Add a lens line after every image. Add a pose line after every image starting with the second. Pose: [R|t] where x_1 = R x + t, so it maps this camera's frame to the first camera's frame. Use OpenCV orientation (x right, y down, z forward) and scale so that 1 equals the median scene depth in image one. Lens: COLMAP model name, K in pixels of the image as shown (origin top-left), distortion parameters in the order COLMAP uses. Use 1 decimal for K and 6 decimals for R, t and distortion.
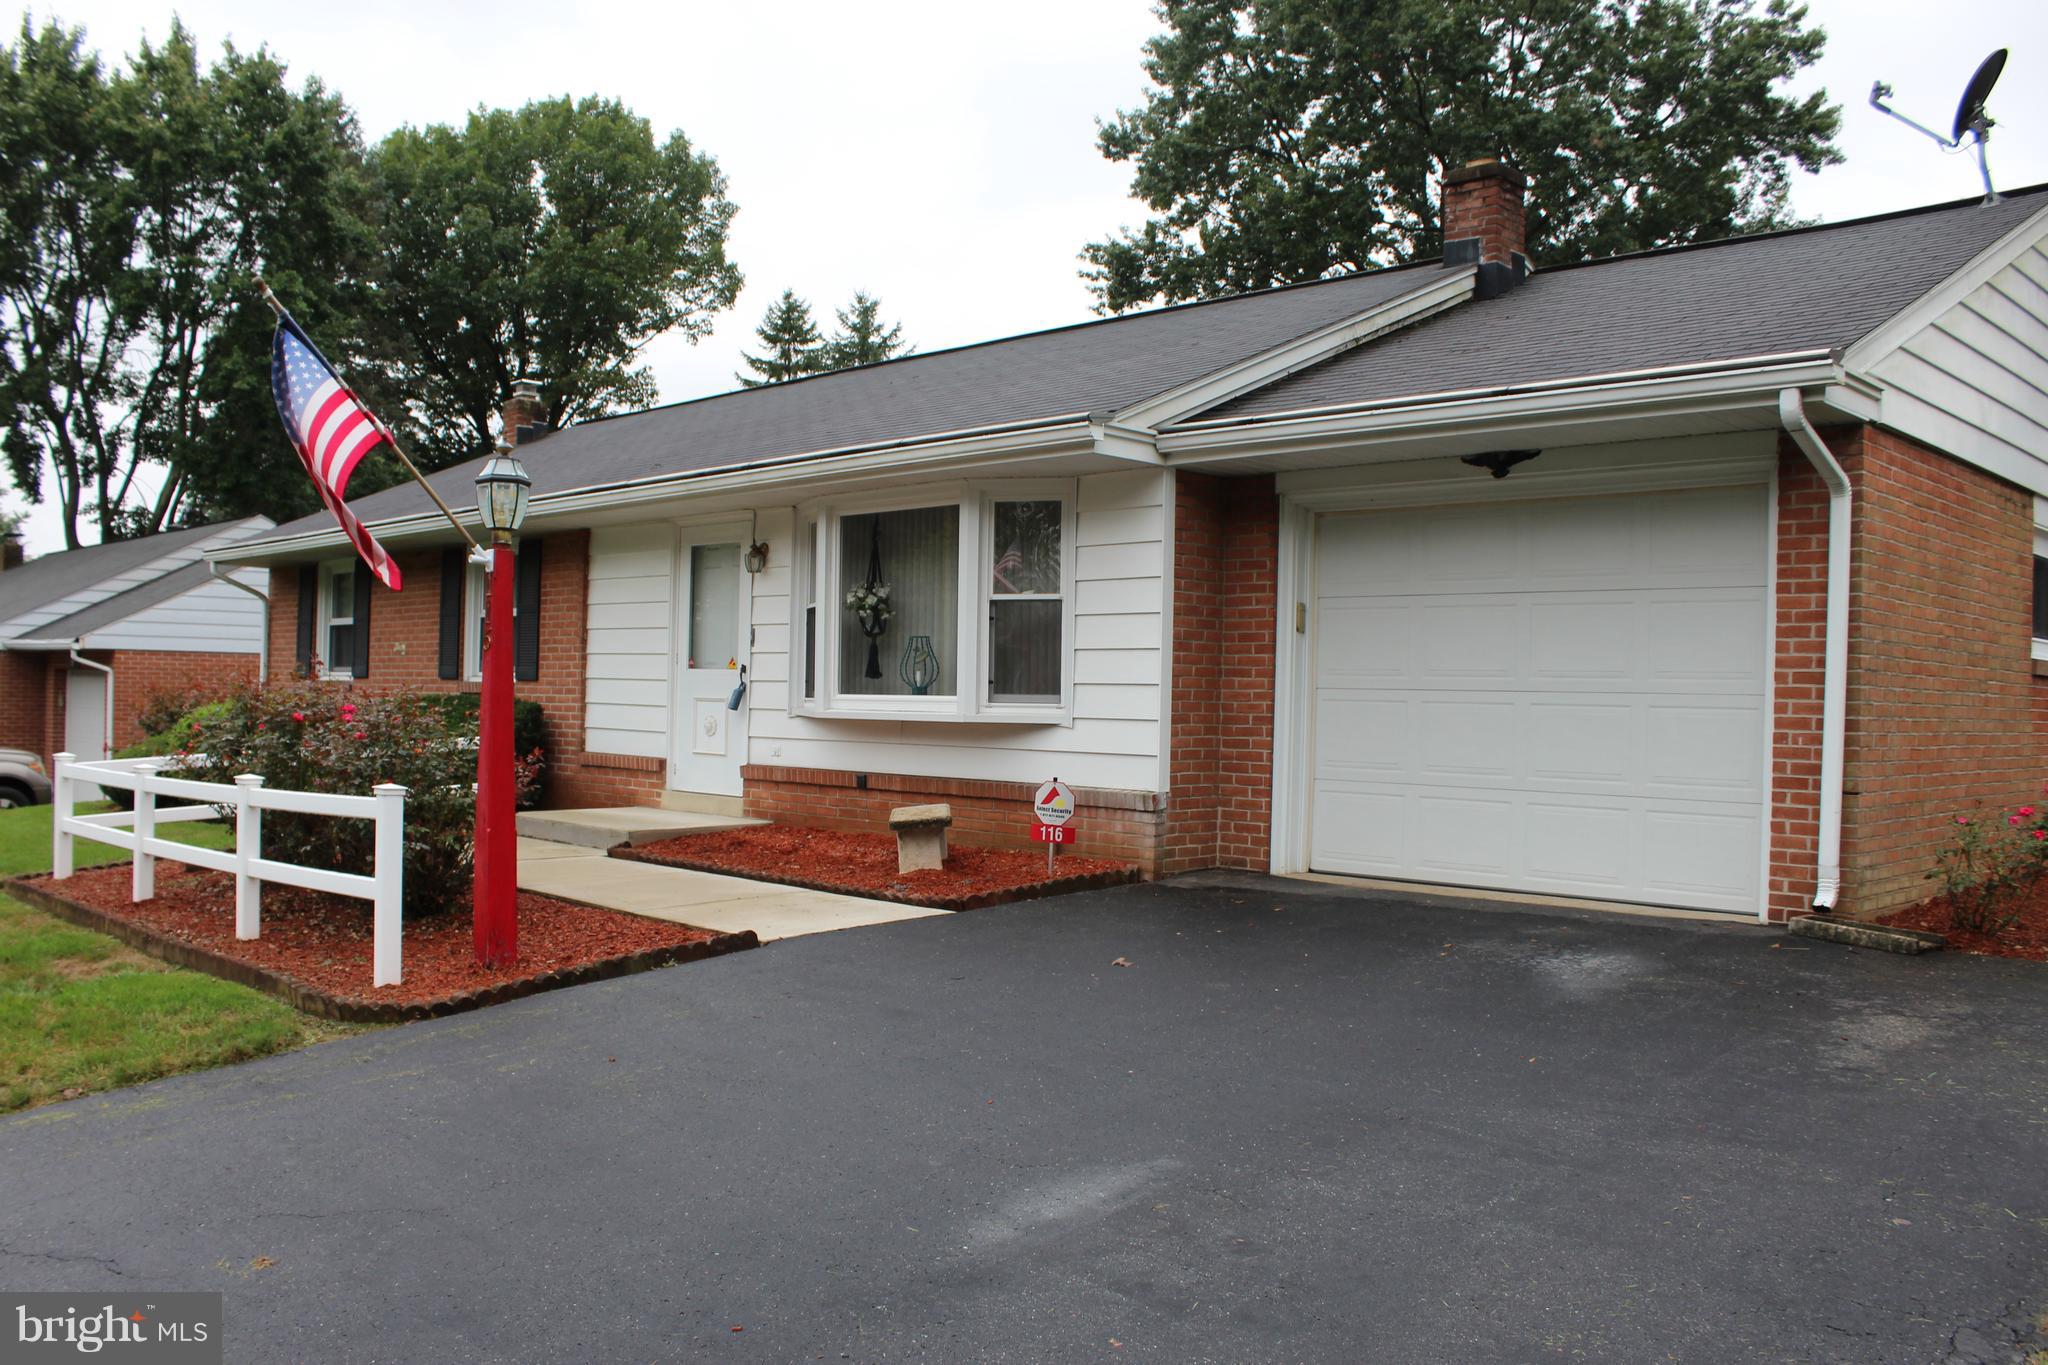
lens RADIAL K [[1690.6, 0, 997.1], [0, 1690.6, 735.6], [0, 0, 1]] dist [-0.146471, 0.101052]
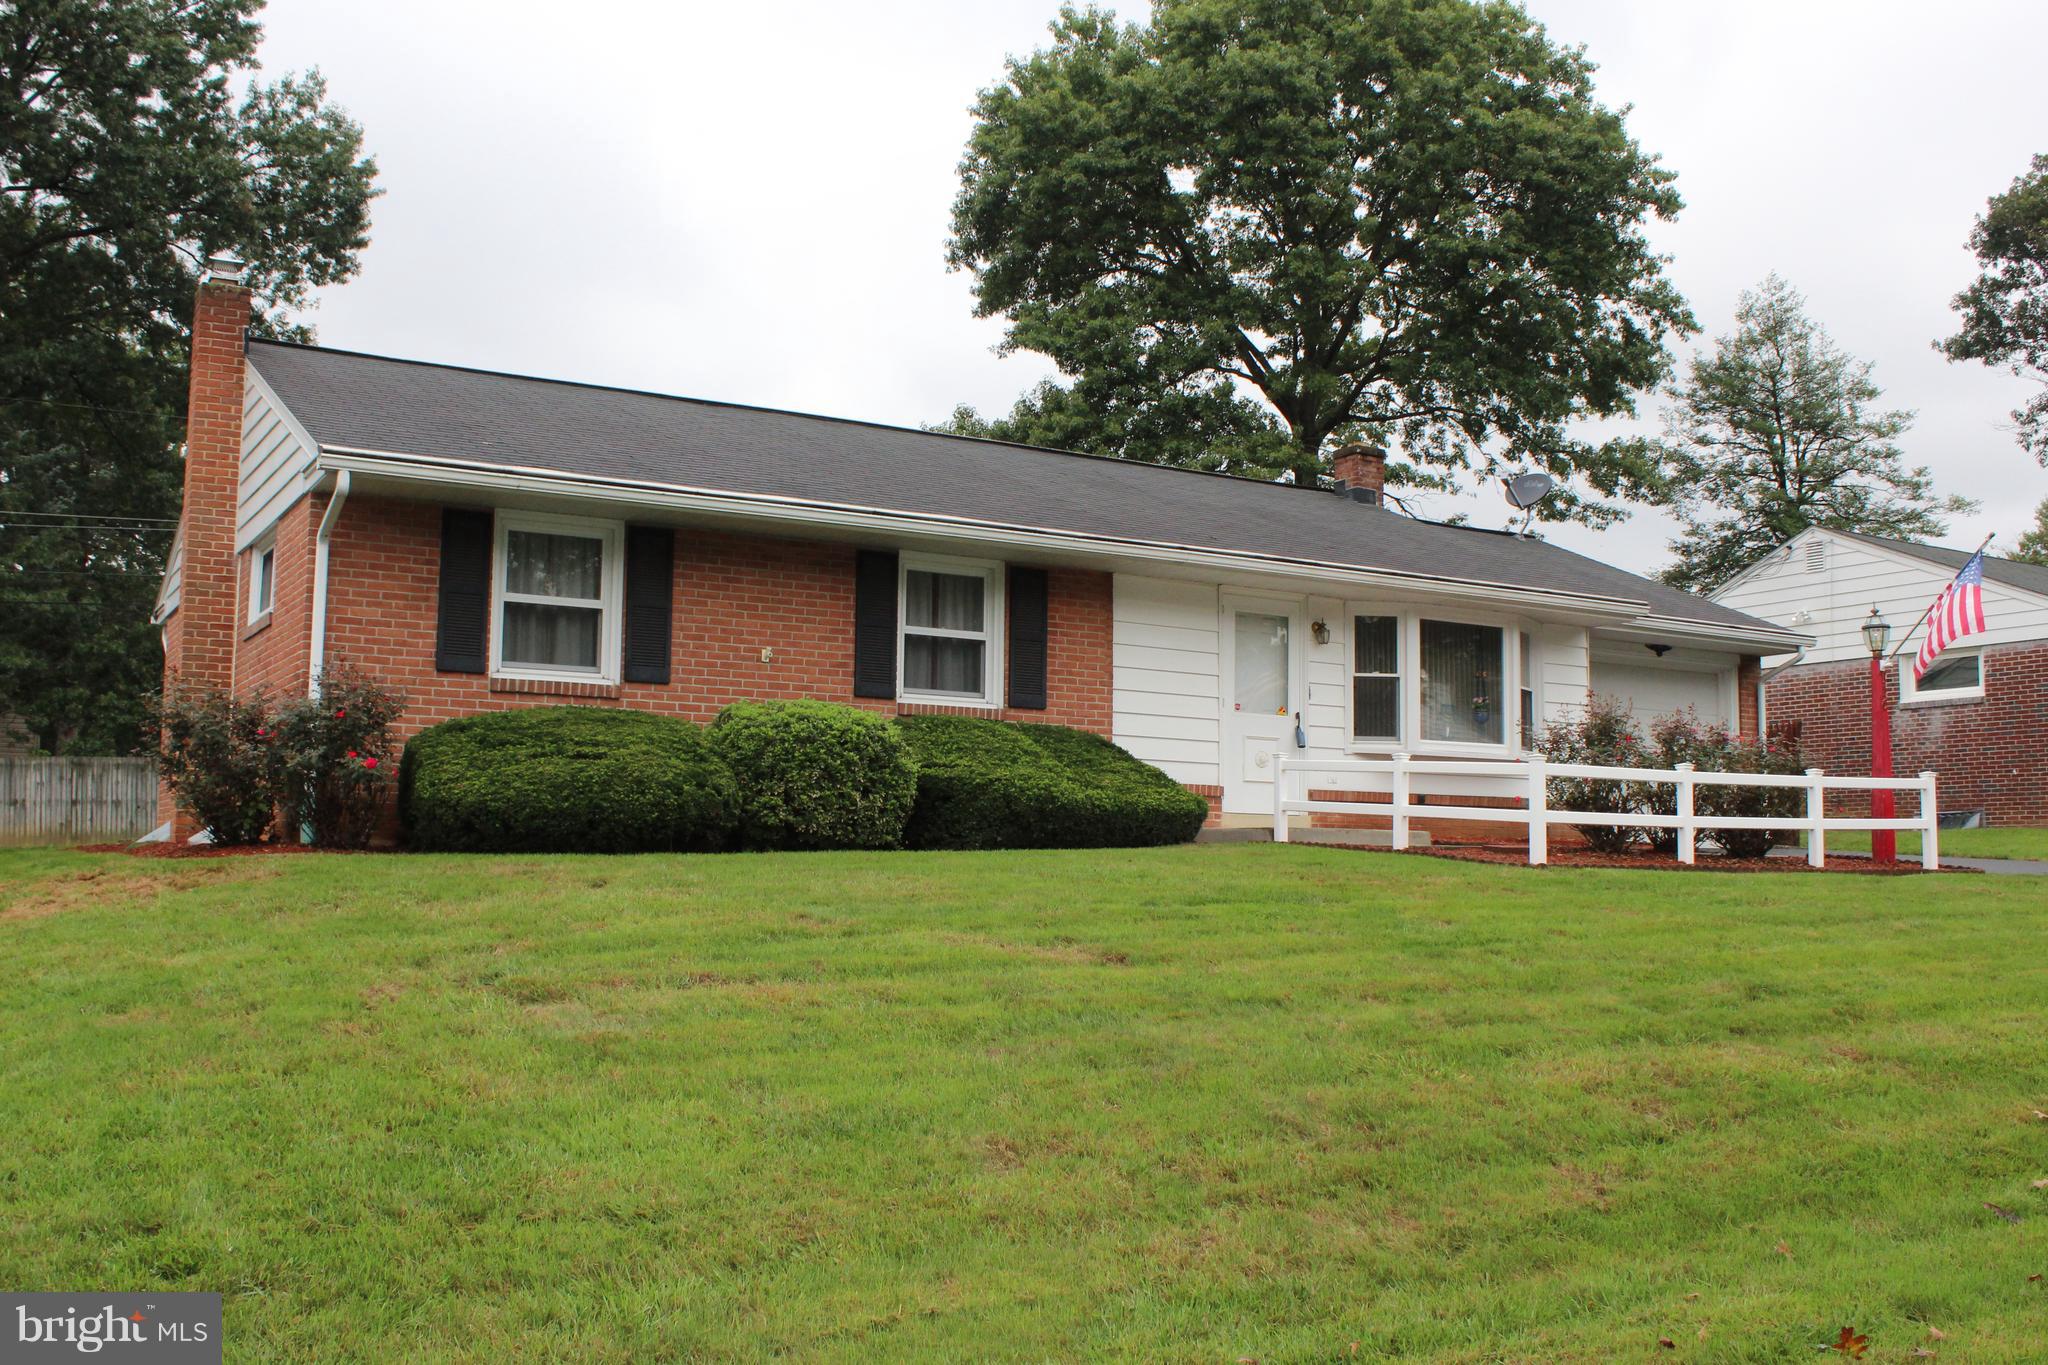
lens RADIAL K [[1969.1, 0, 962.8], [0, 1969.1, 721.2], [0, 0, 1]] dist [-0.166054, 0.221925]
pose [[0.258872, 0.062313, 0.963900, -1.726116], [0.013459, 0.997587, -0.068105, 0.065582], [-0.965818, 0.030604, 0.257409, 0.895526]]
